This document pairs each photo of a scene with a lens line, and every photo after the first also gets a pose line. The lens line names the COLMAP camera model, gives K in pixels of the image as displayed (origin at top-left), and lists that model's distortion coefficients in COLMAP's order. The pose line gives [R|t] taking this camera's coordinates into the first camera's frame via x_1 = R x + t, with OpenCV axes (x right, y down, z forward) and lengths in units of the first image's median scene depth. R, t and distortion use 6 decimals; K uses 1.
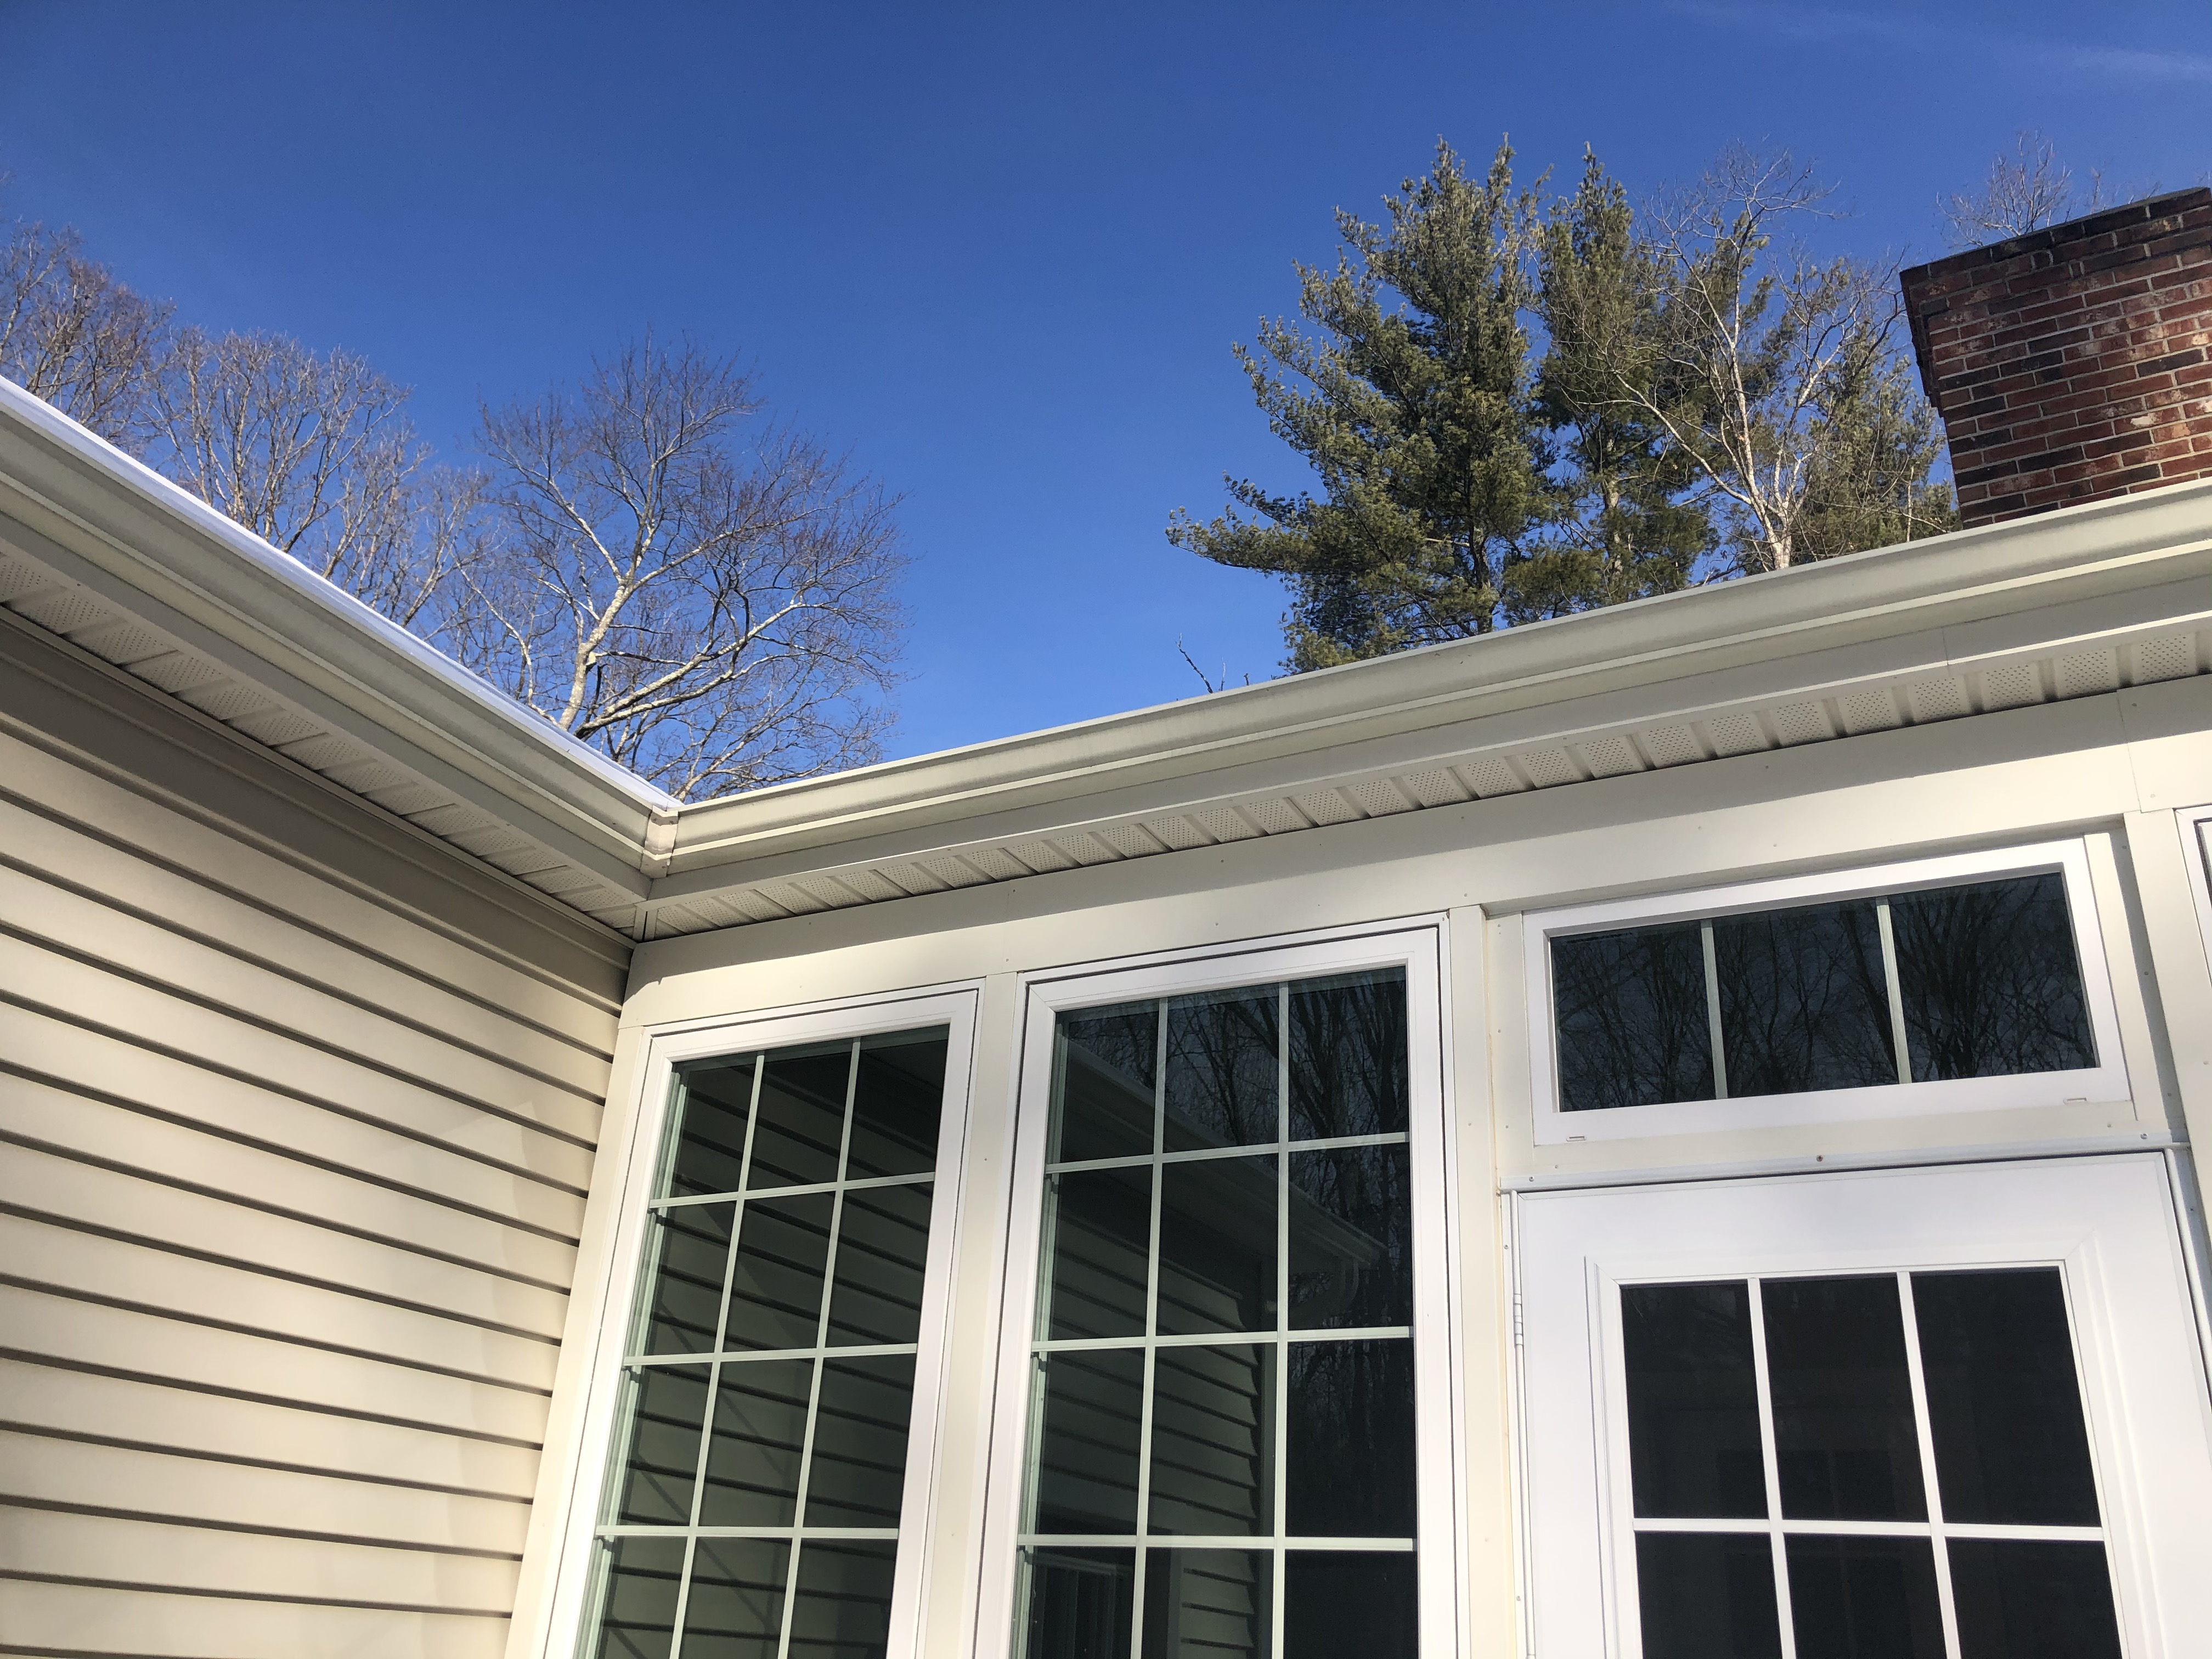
lens RADIAL K [[1796.3, 0, 1106.0], [0, 1796.3, 829.5], [0, 0, 1]] dist [0.038875, -0.040108]
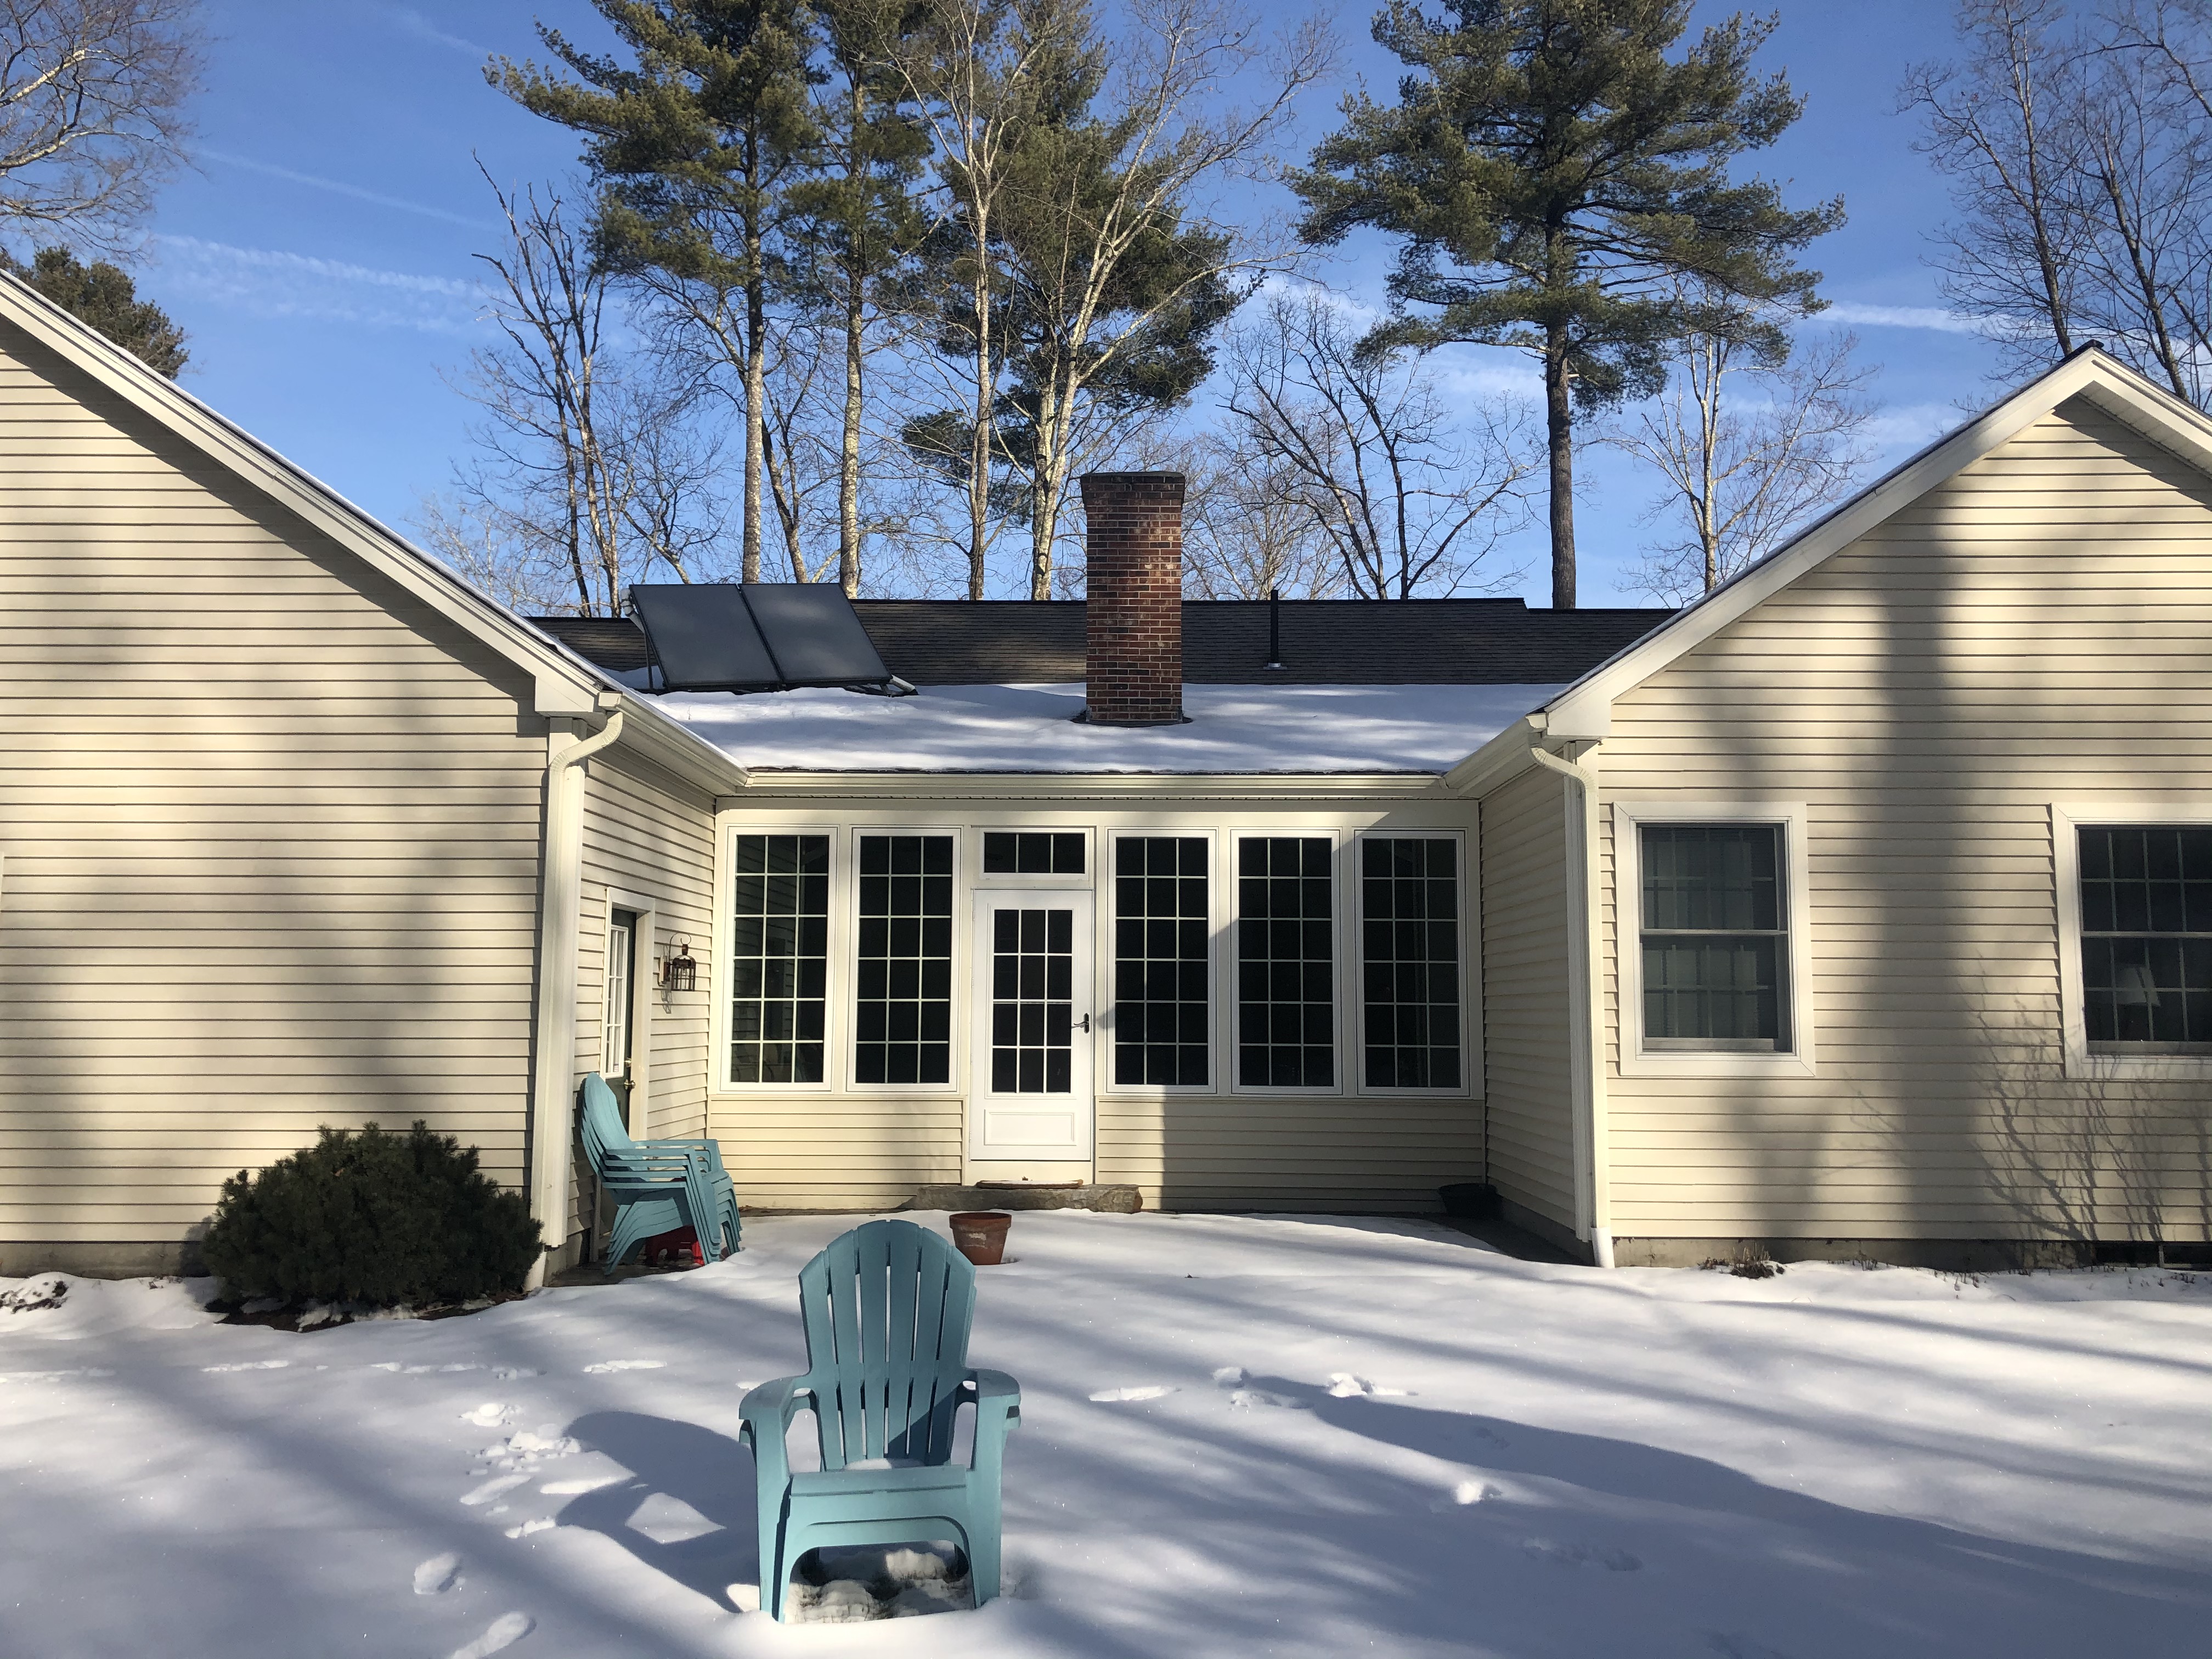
lens RADIAL K [[1796.3, 0, 1106.0], [0, 1796.3, 829.5], [0, 0, 1]] dist [0.038875, -0.040108]
pose [[0.885316, -0.005530, 0.464957, -1.211823], [-0.157091, 0.937581, 0.310264, -1.068806], [-0.437651, -0.347722, 0.829187, -2.201903]]
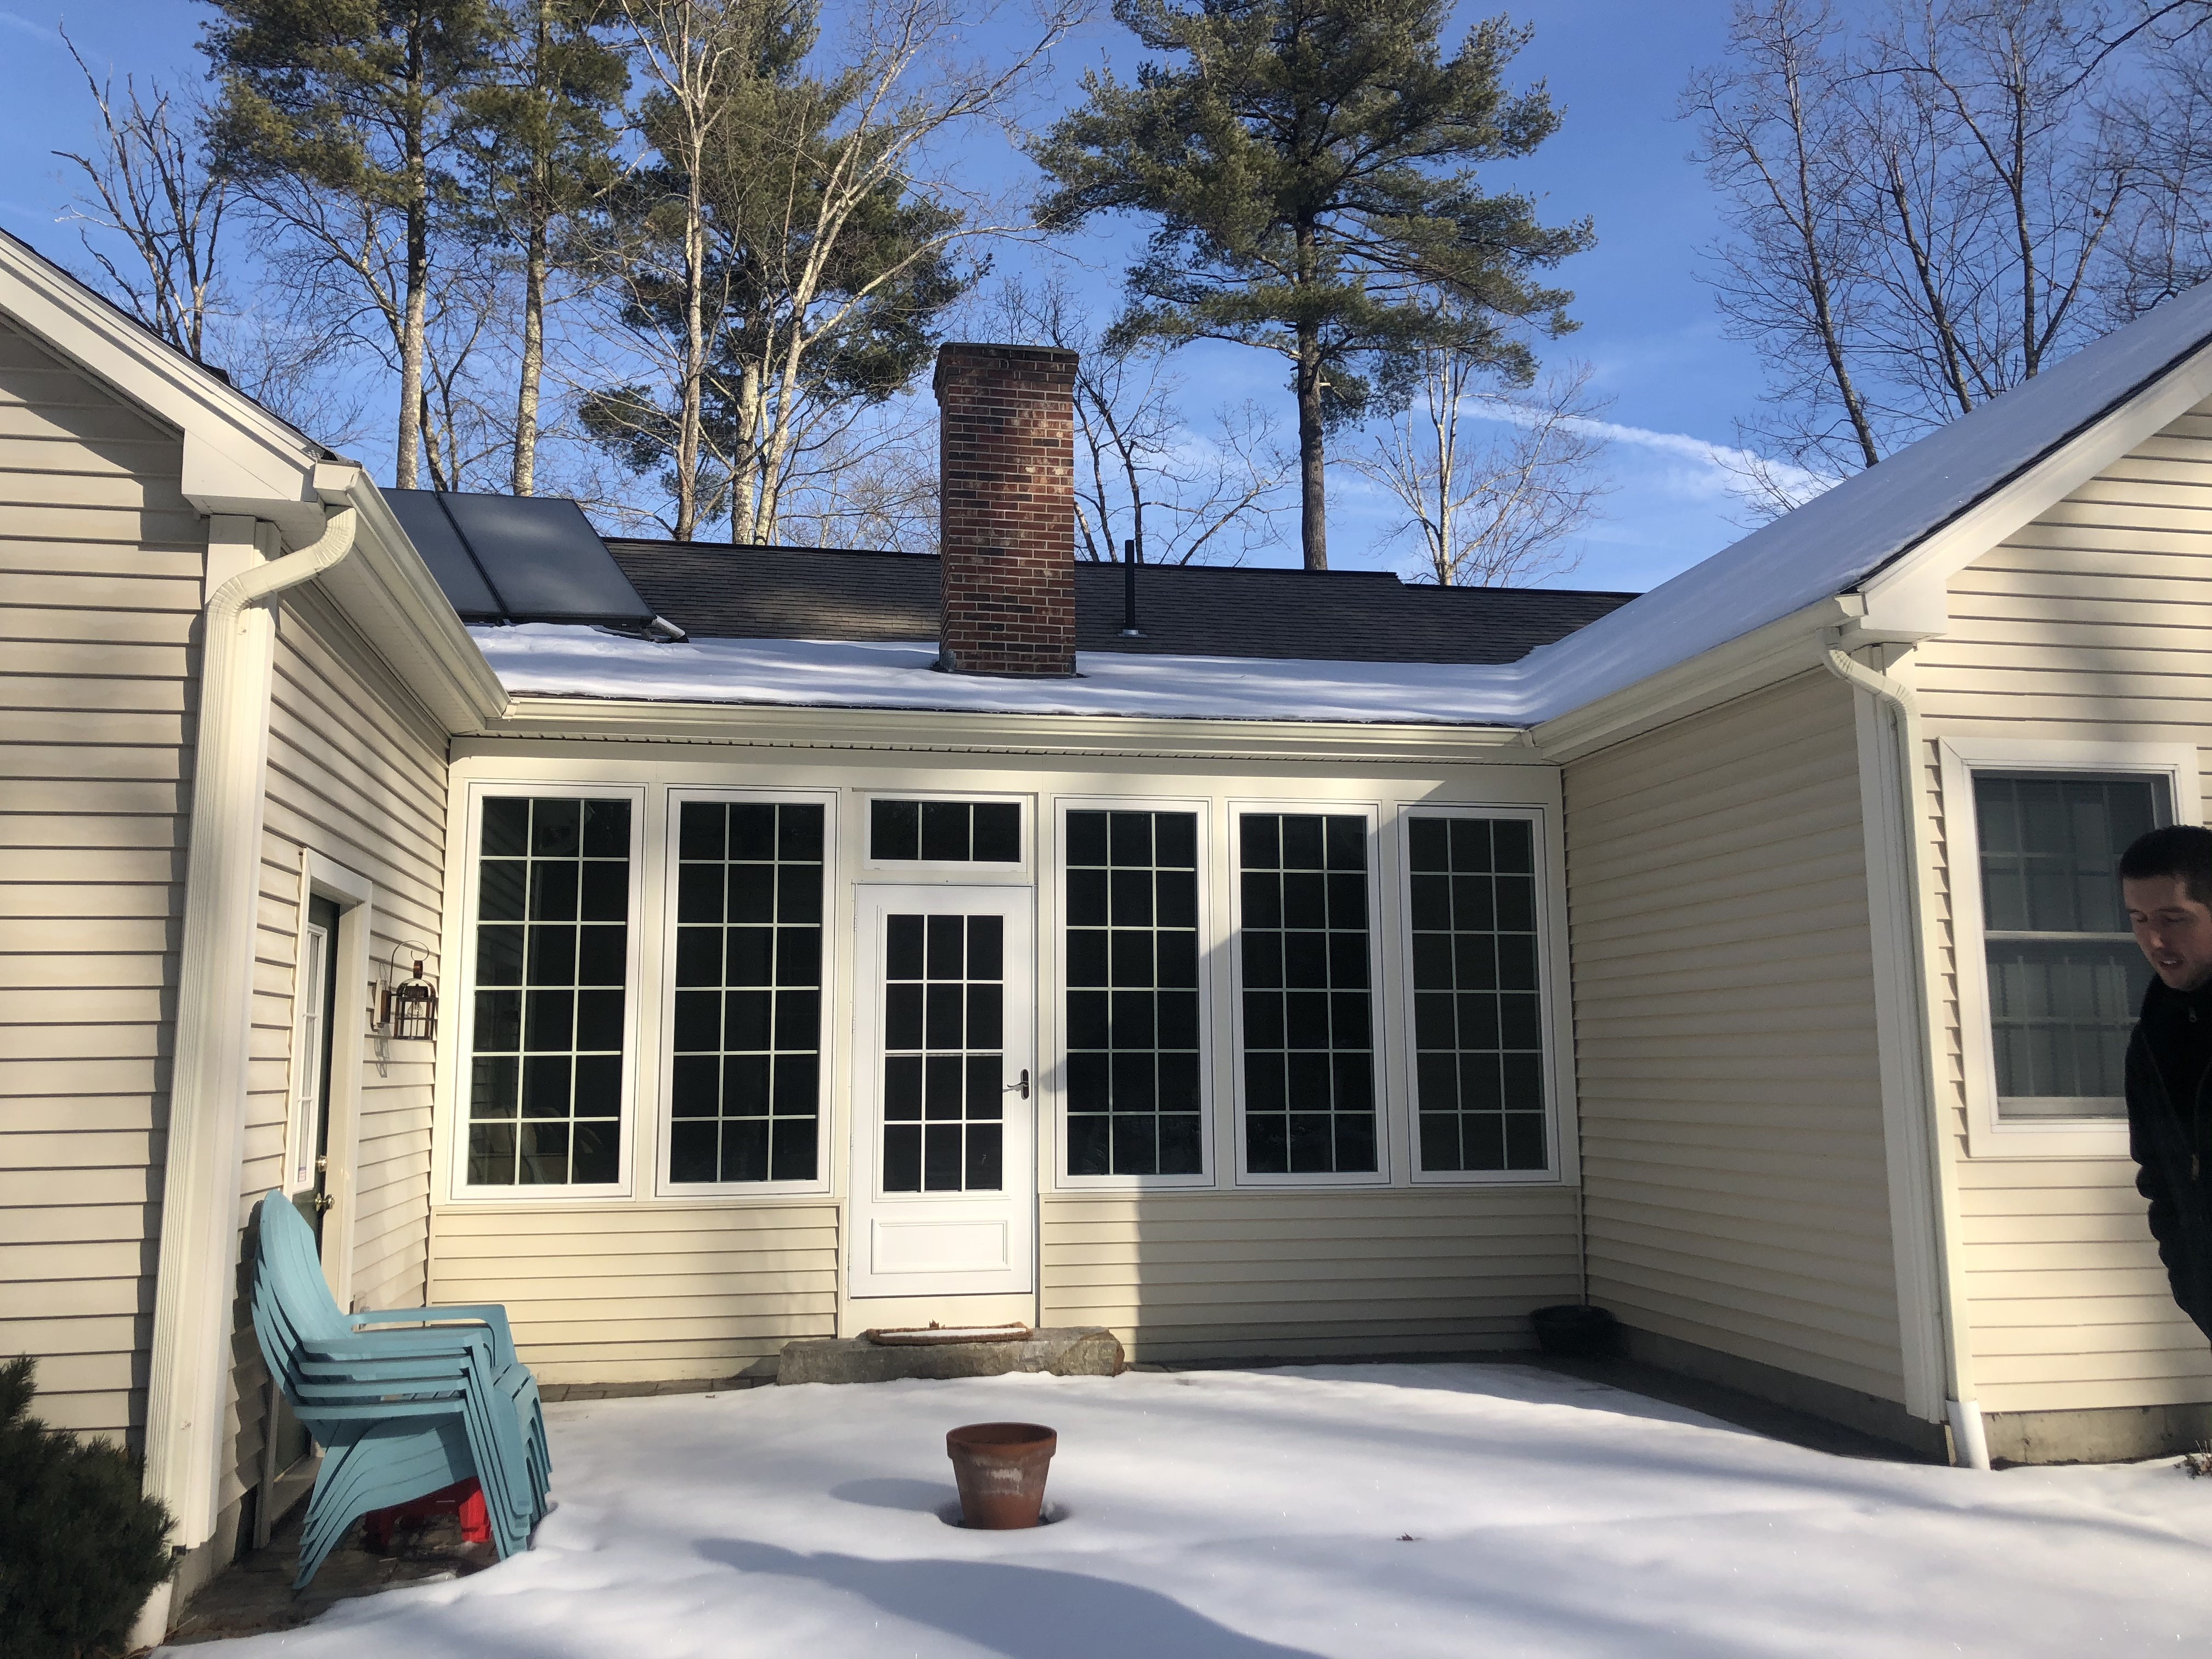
lens RADIAL K [[1811.5, 0, 1081.0], [0, 1811.5, 804.9], [0, 0, 1]] dist [0.005001, 0.032613]
pose [[0.783448, 0.028357, 0.620810, -1.046376], [-0.219722, 0.947077, 0.234024, -0.552719], [-0.581319, -0.319751, 0.748216, -1.137928]]
